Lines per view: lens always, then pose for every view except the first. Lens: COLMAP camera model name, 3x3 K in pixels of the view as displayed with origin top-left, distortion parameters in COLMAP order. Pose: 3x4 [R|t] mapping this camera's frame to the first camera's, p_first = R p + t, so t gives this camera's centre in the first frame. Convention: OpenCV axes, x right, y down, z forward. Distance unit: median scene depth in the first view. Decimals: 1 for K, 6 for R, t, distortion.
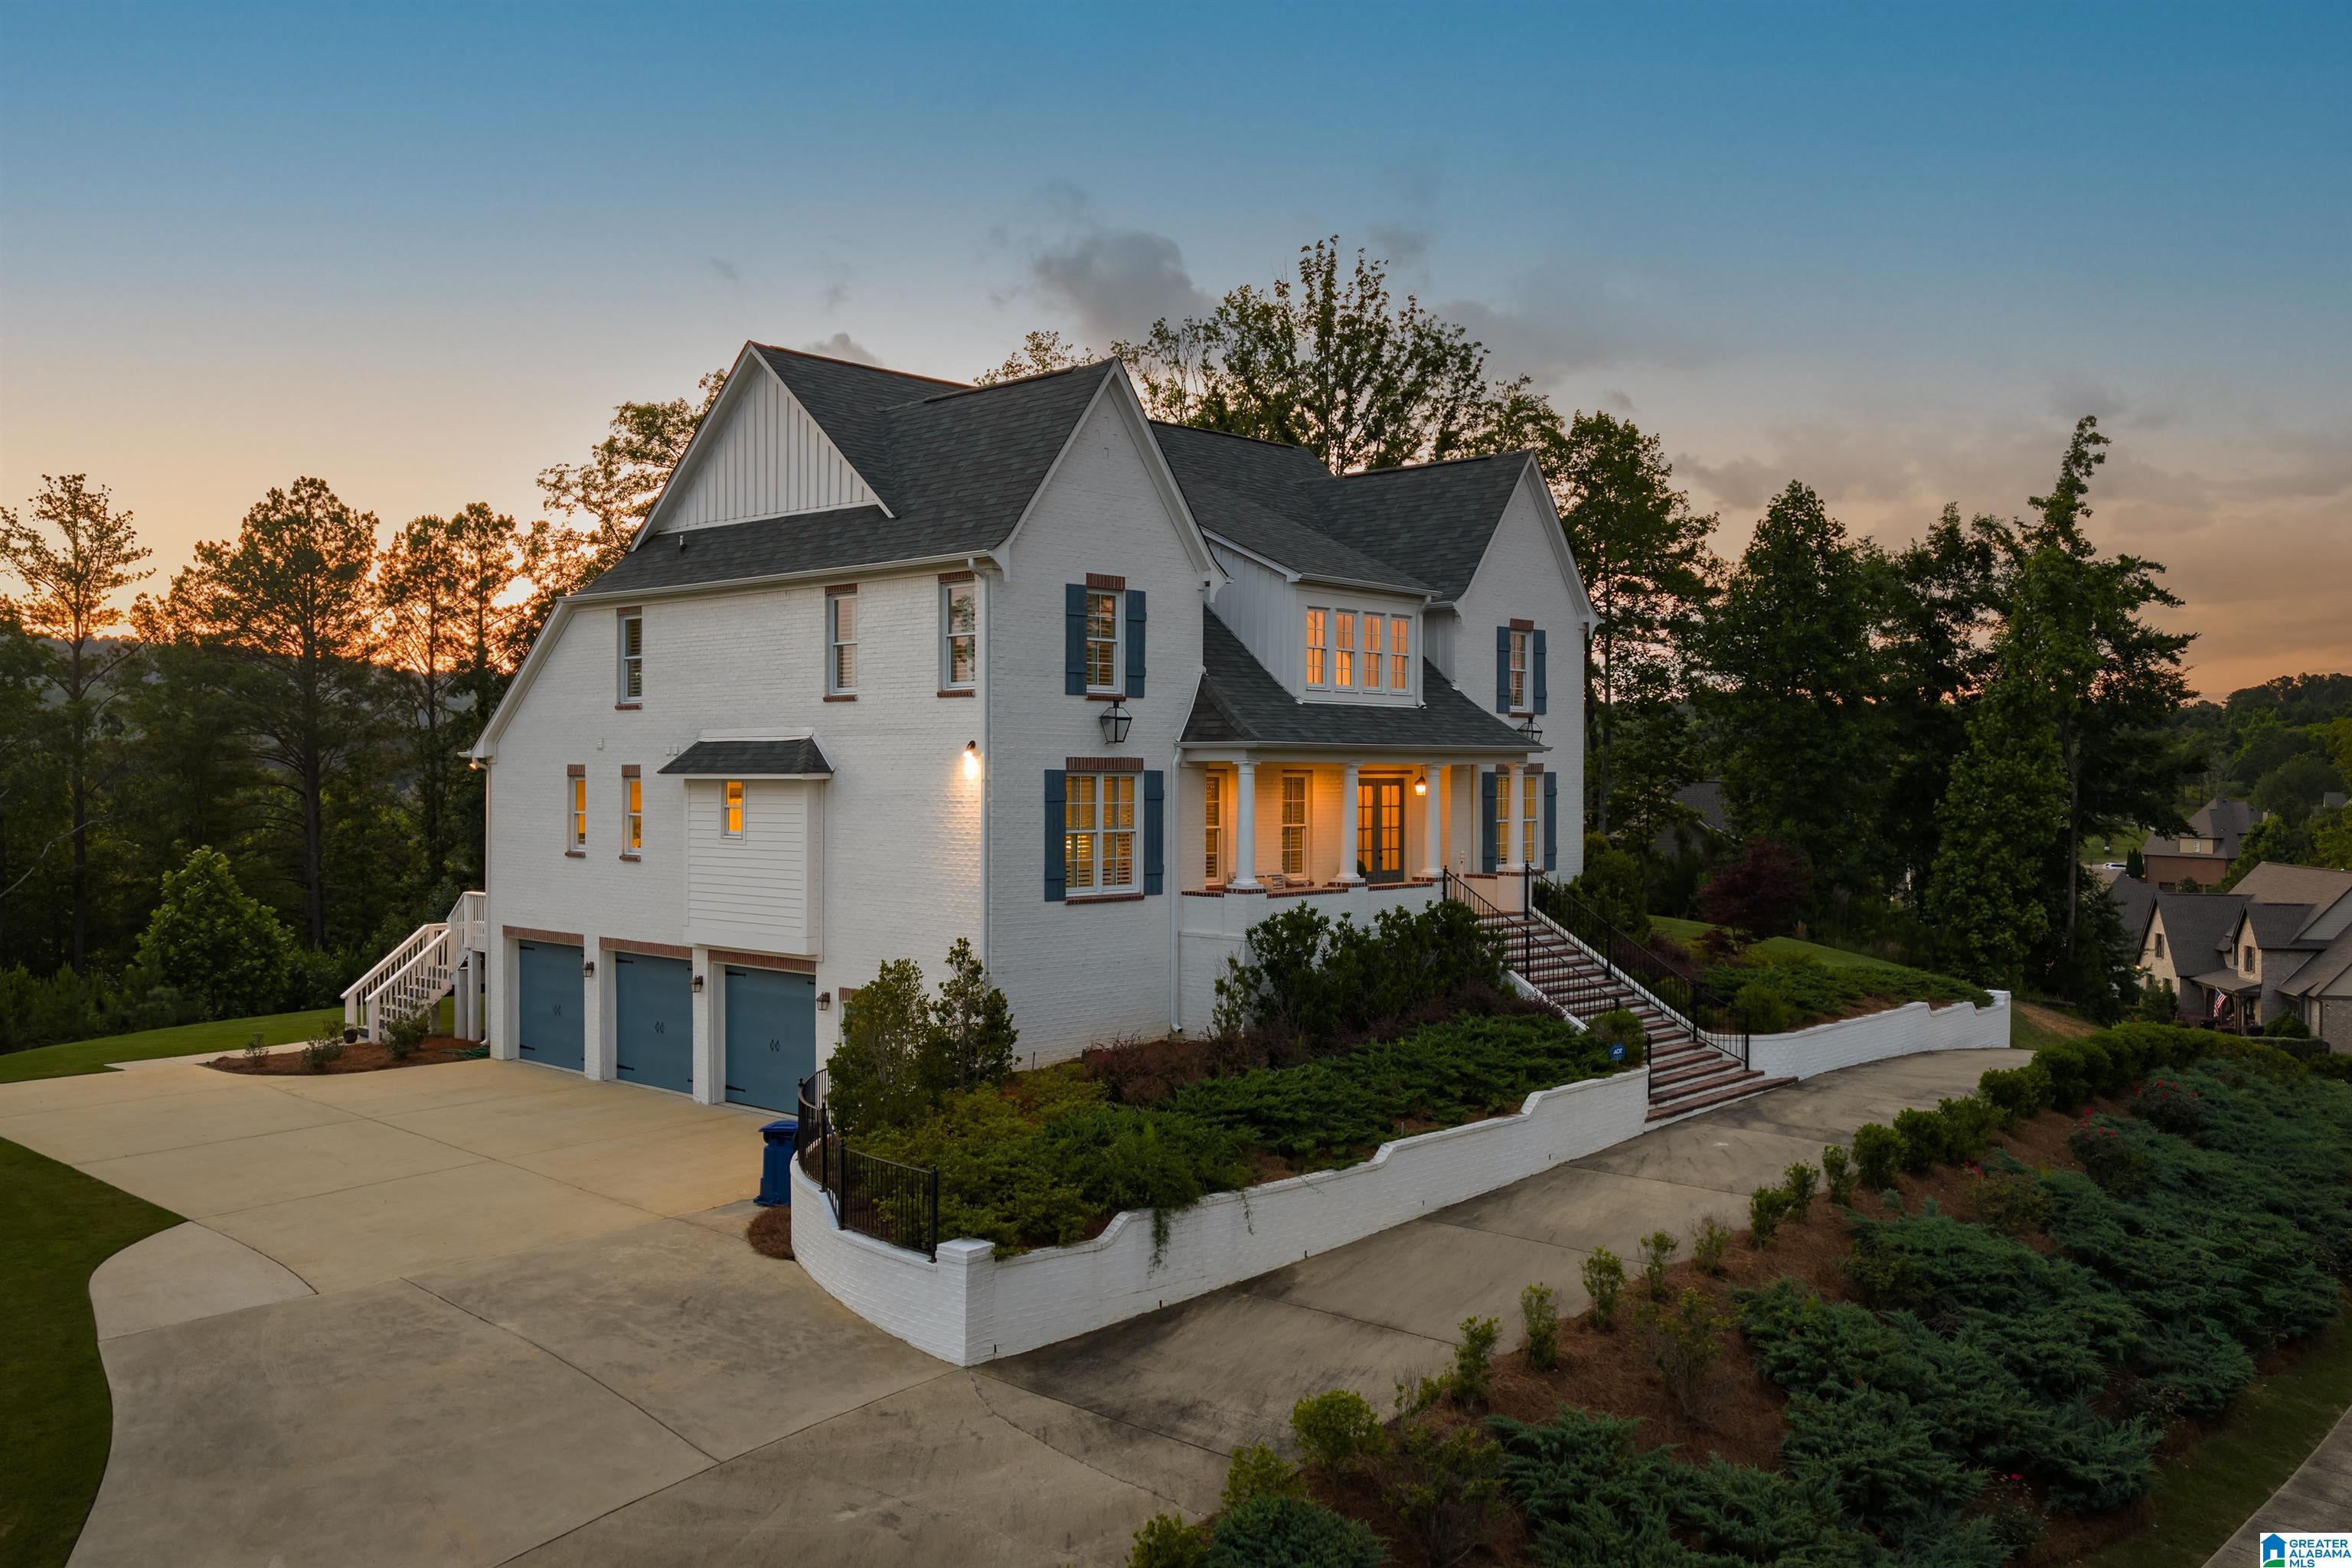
lens RADIAL K [[1963.8, 0, 1176.8], [0, 1963.8, 787.4], [0, 0, 1]] dist [0.030424, -0.026449]
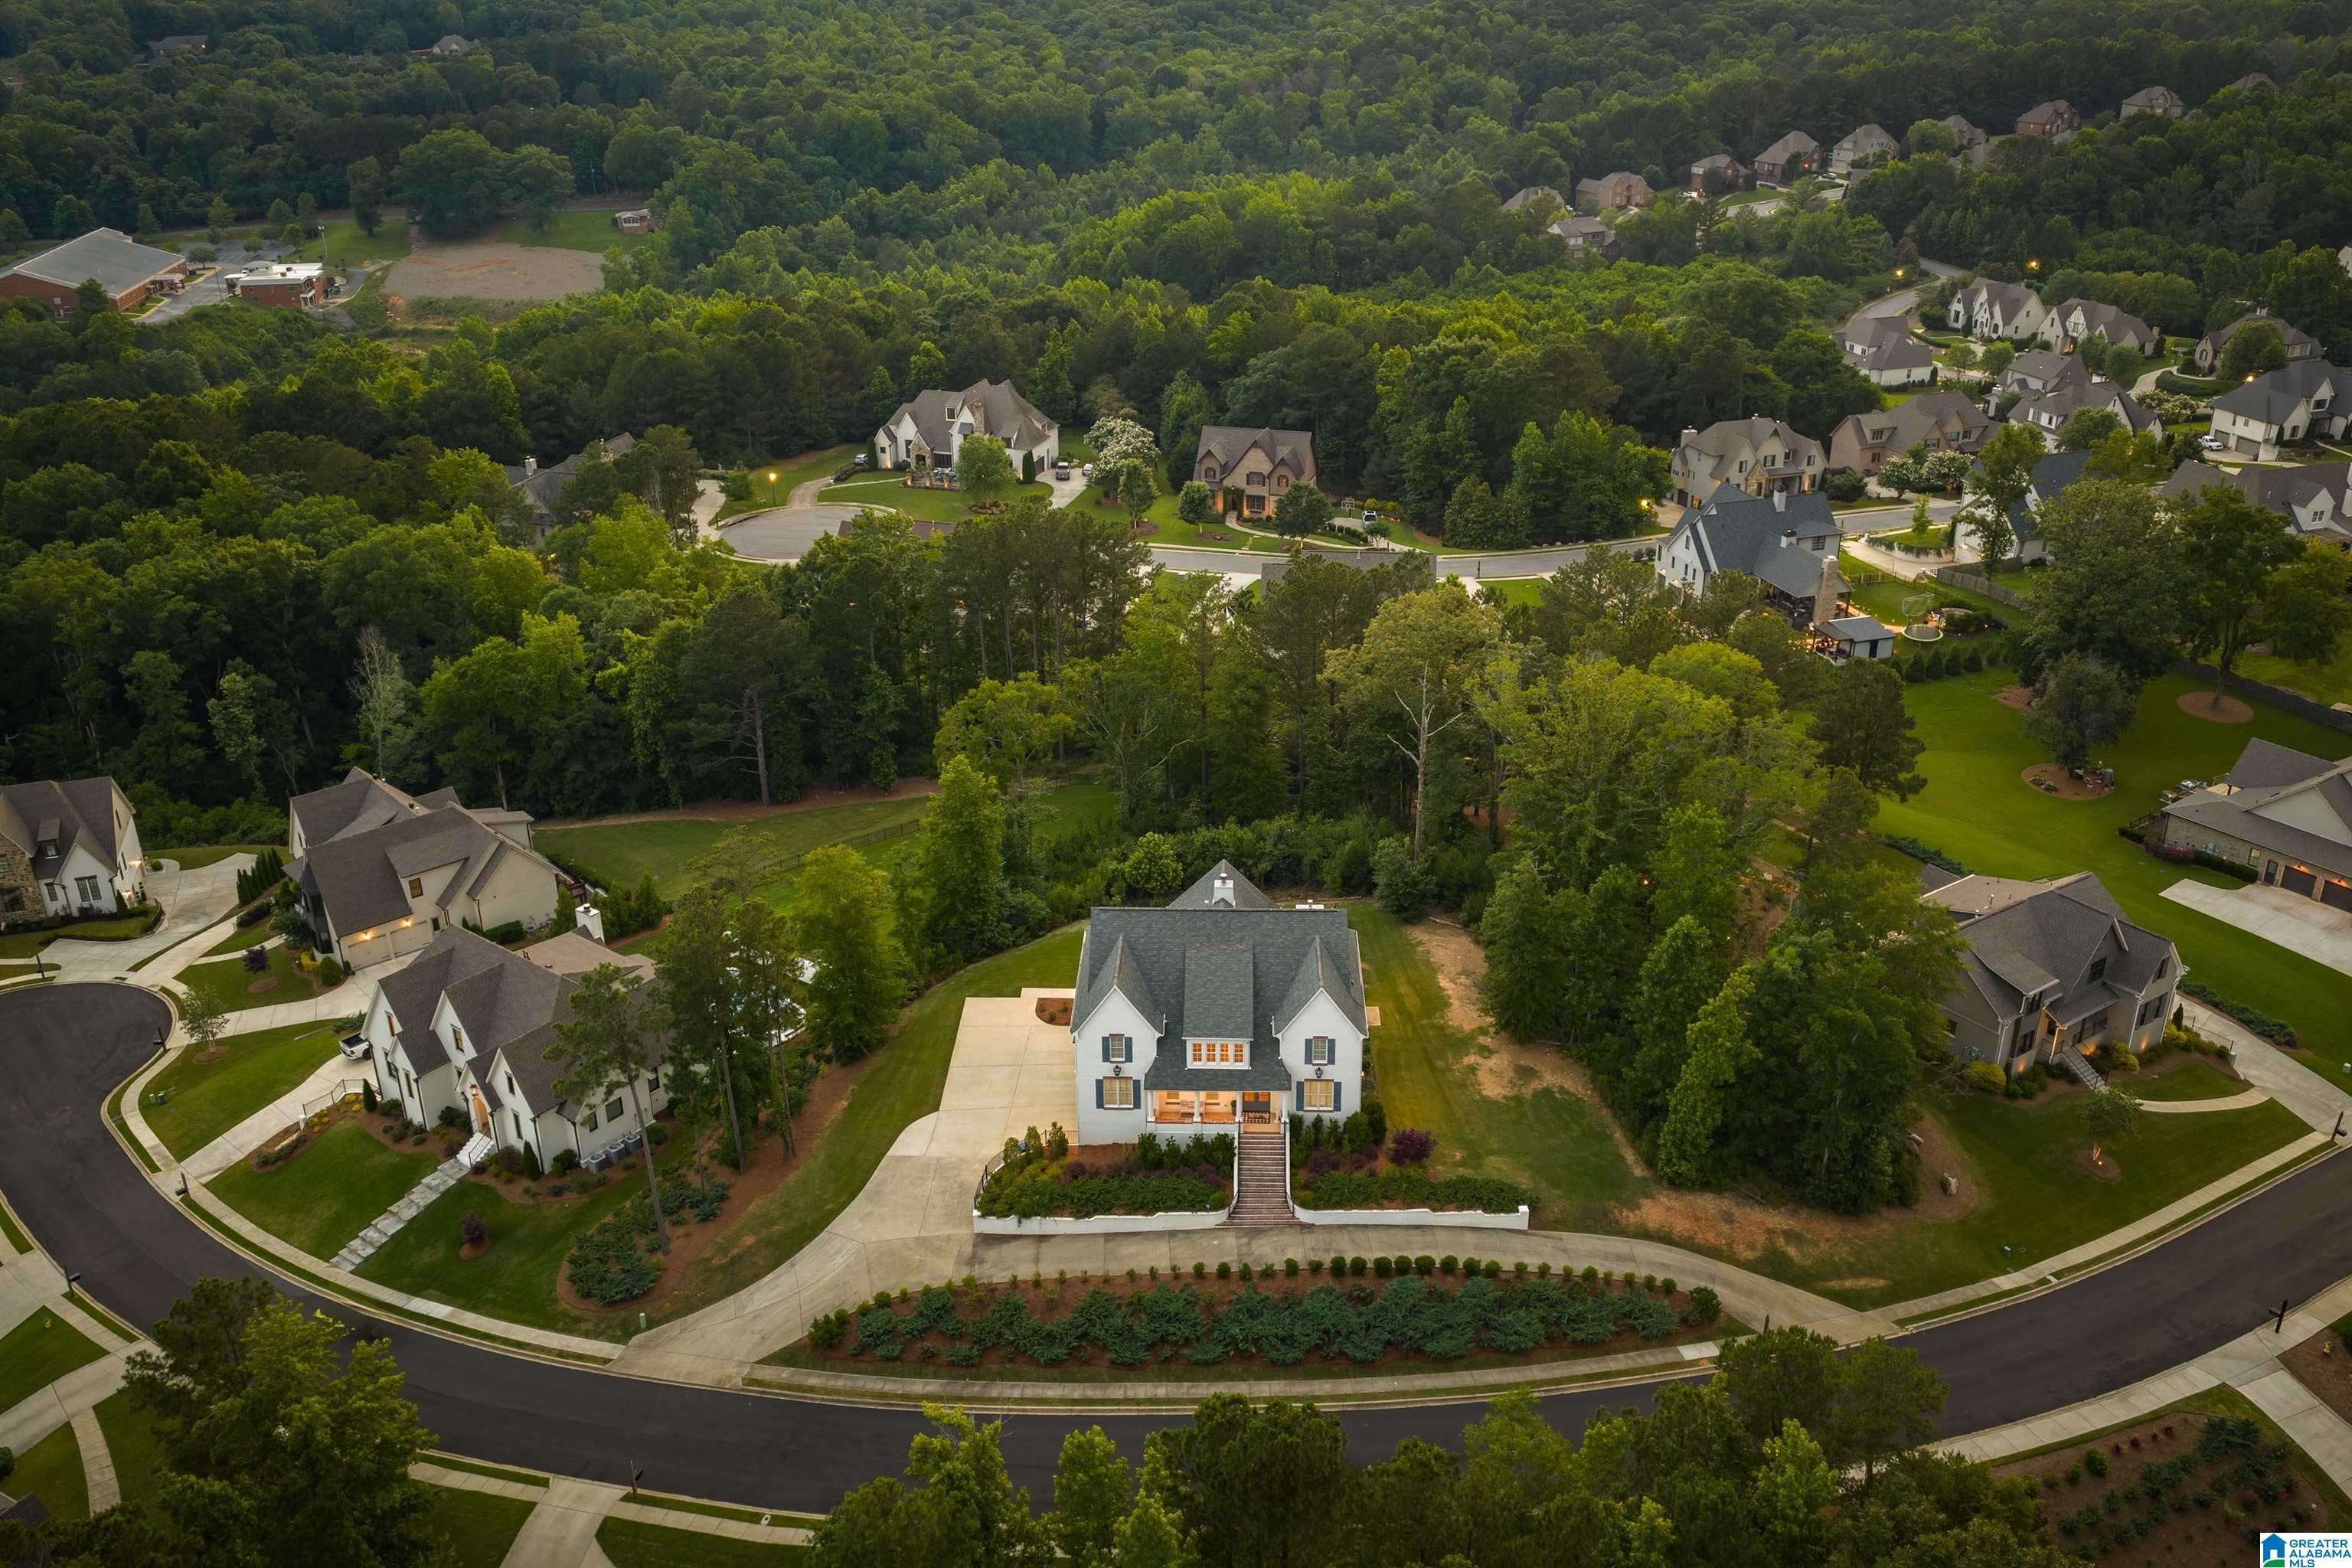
lens RADIAL K [[1963.8, 0, 1189.4], [0, 1963.8, 783.8], [0, 0, 1]] dist [0.030424, -0.026449]
pose [[0.668970, 0.306355, -0.677219, 2.276910], [0.003578, 0.909773, 0.415090, -1.953114], [0.743281, -0.280106, 0.607515, -0.936538]]
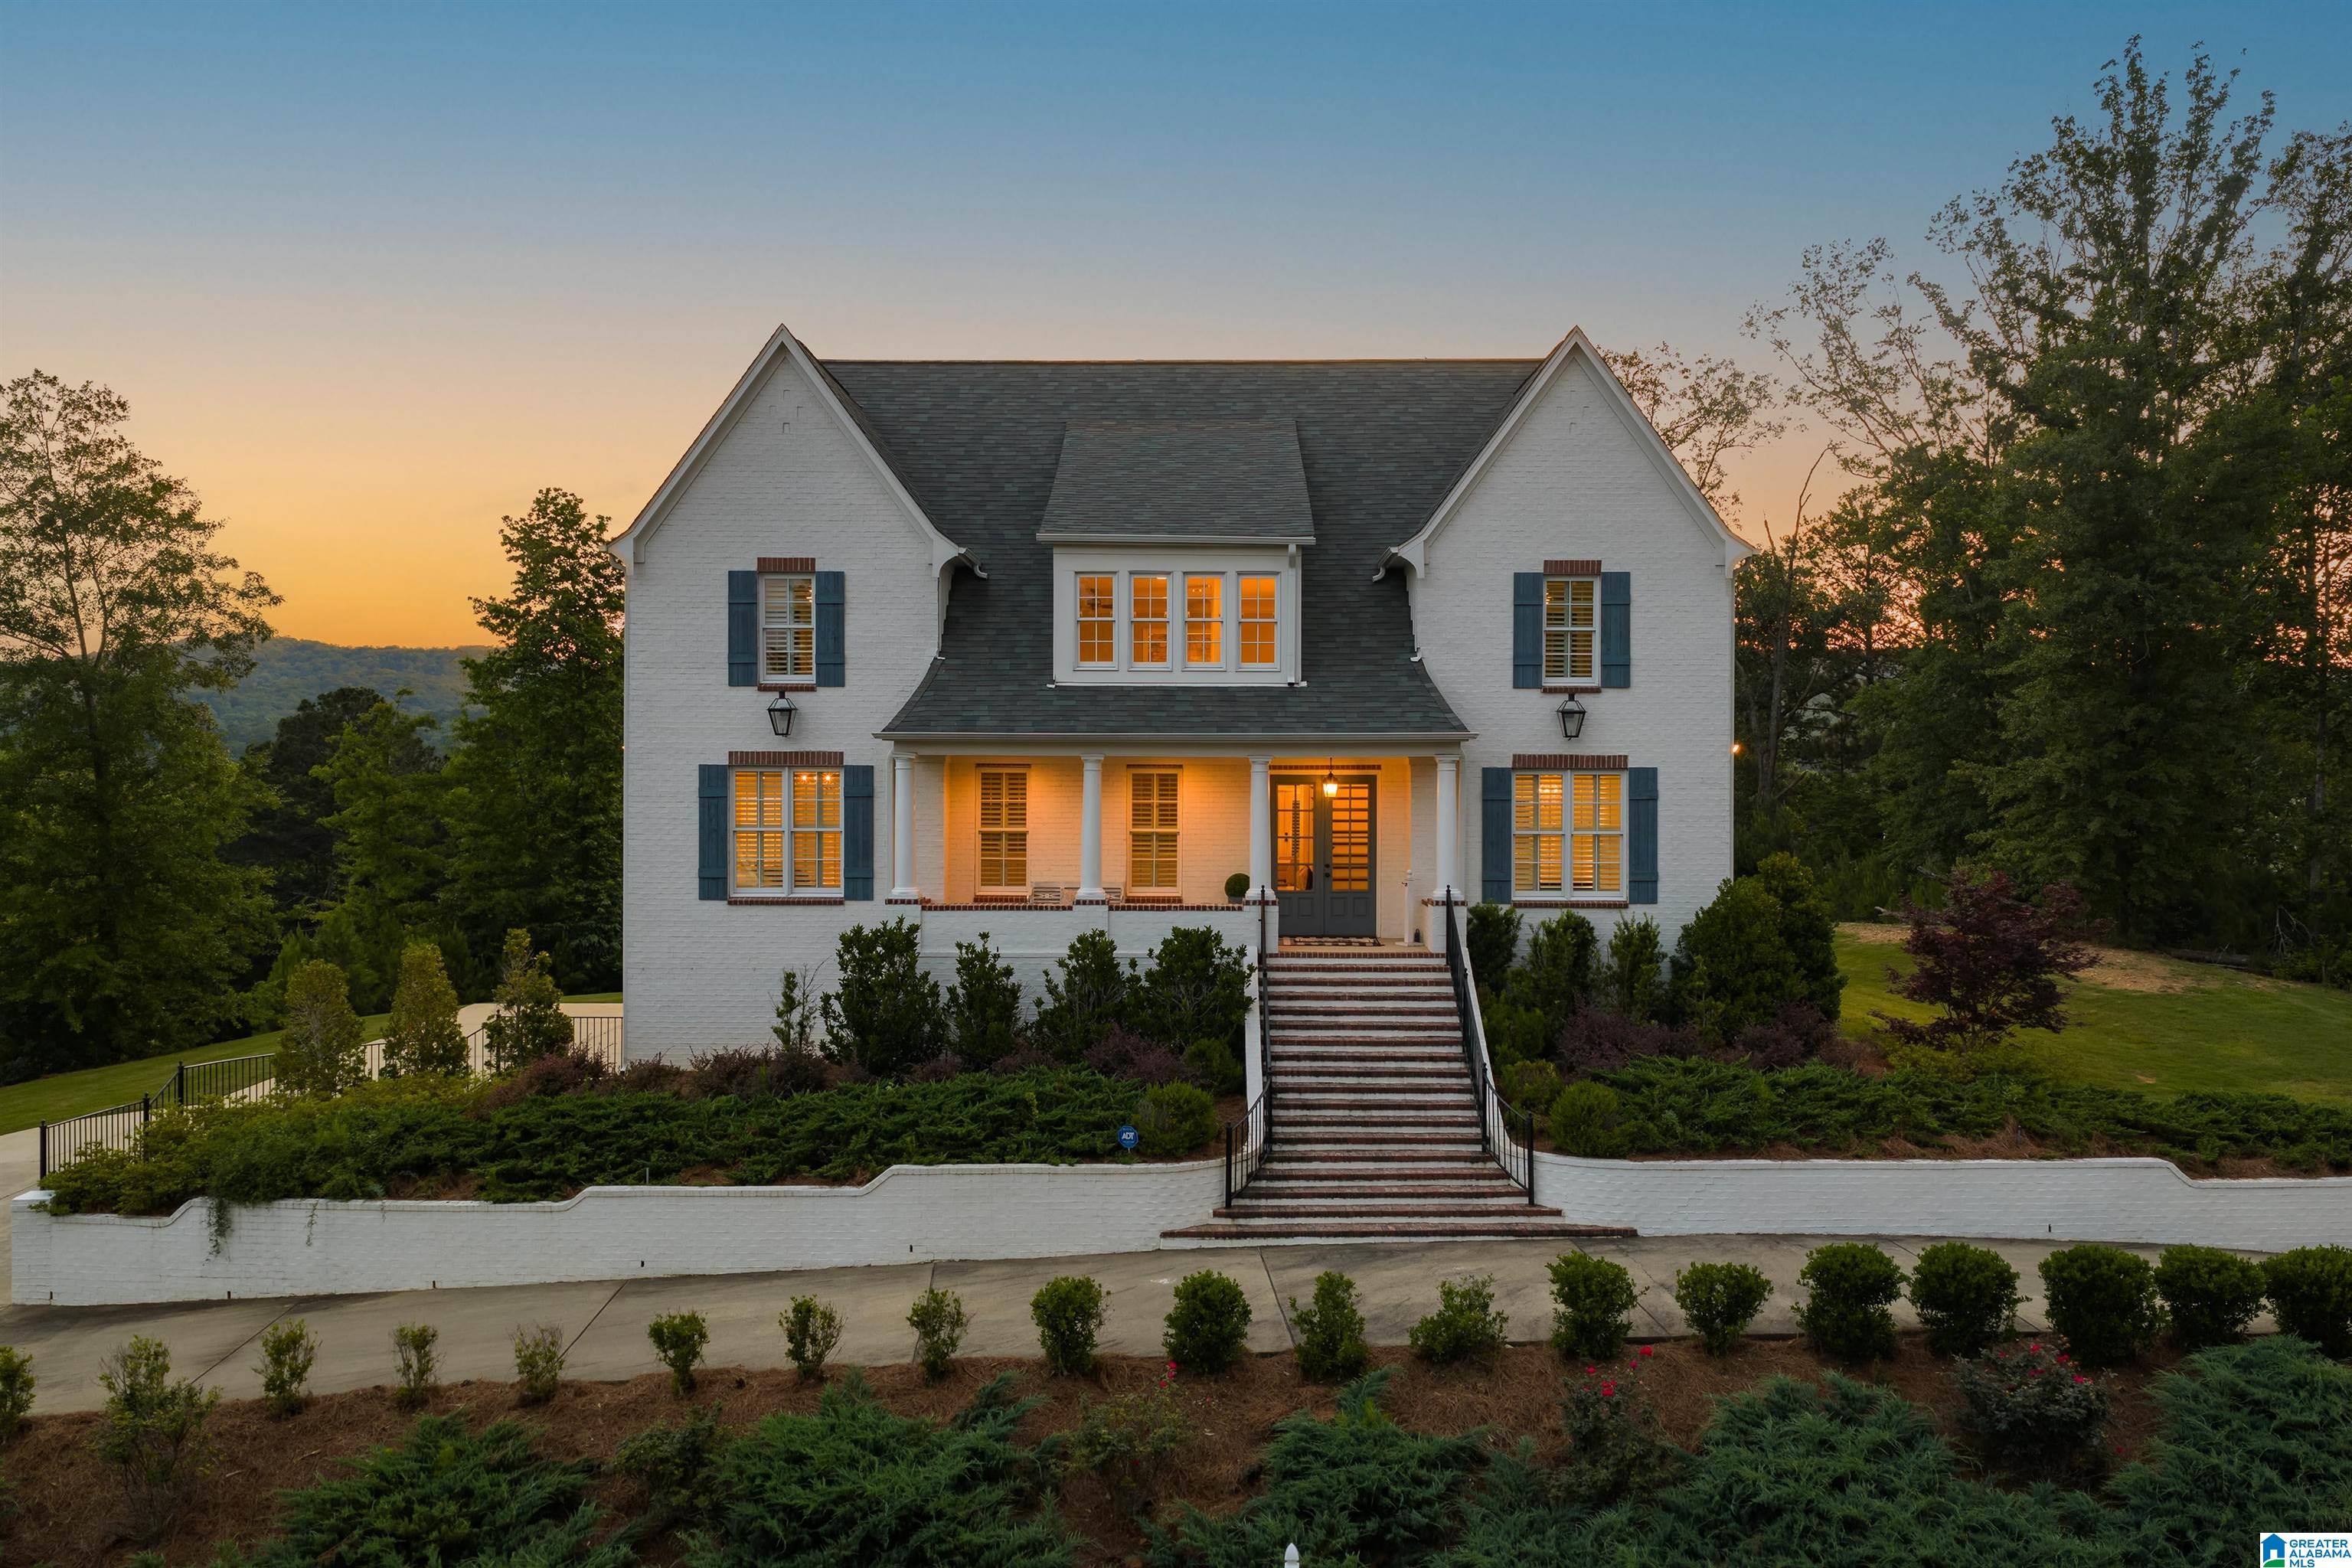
lens RADIAL K [[1963.8, 0, 1172.8], [0, 1963.8, 774.6], [0, 0, 1]] dist [0.030424, -0.026449]
pose [[0.679805, -0.000750, -0.733392, 0.751753], [-0.007096, 0.999946, -0.007601, 0.001886], [0.733358, 0.010371, 0.679763, 0.475866]]
